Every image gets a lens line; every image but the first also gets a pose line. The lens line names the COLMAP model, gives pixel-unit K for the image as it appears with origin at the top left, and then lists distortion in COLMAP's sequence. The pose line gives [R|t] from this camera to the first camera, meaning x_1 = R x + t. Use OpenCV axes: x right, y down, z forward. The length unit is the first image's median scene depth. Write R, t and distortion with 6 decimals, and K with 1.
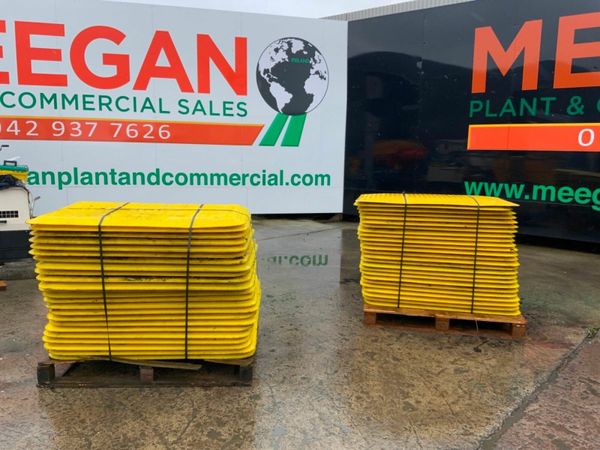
lens RADIAL K [[497.6, 0, 296.4], [0, 497.6, 228.6], [0, 0, 1]] dist [0.056559, -0.104723]
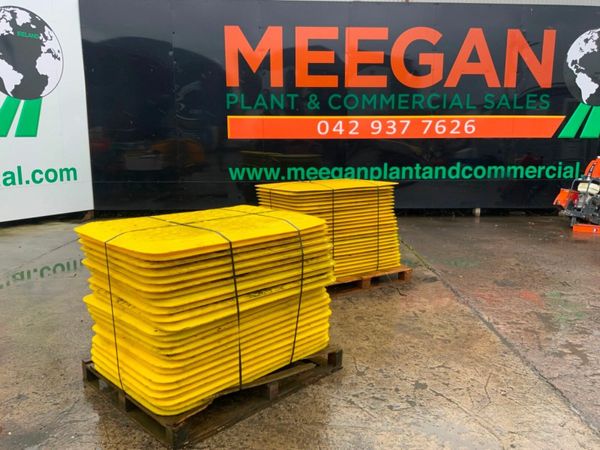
lens RADIAL K [[497.6, 0, 300.6], [0, 497.6, 228.6], [0, 0, 1]] dist [0.056559, -0.104723]
pose [[0.735520, -0.138434, 0.663209, -0.280139], [0.118271, 0.990107, 0.075503, -0.025416], [-0.667100, 0.022905, 0.744616, 0.084208]]
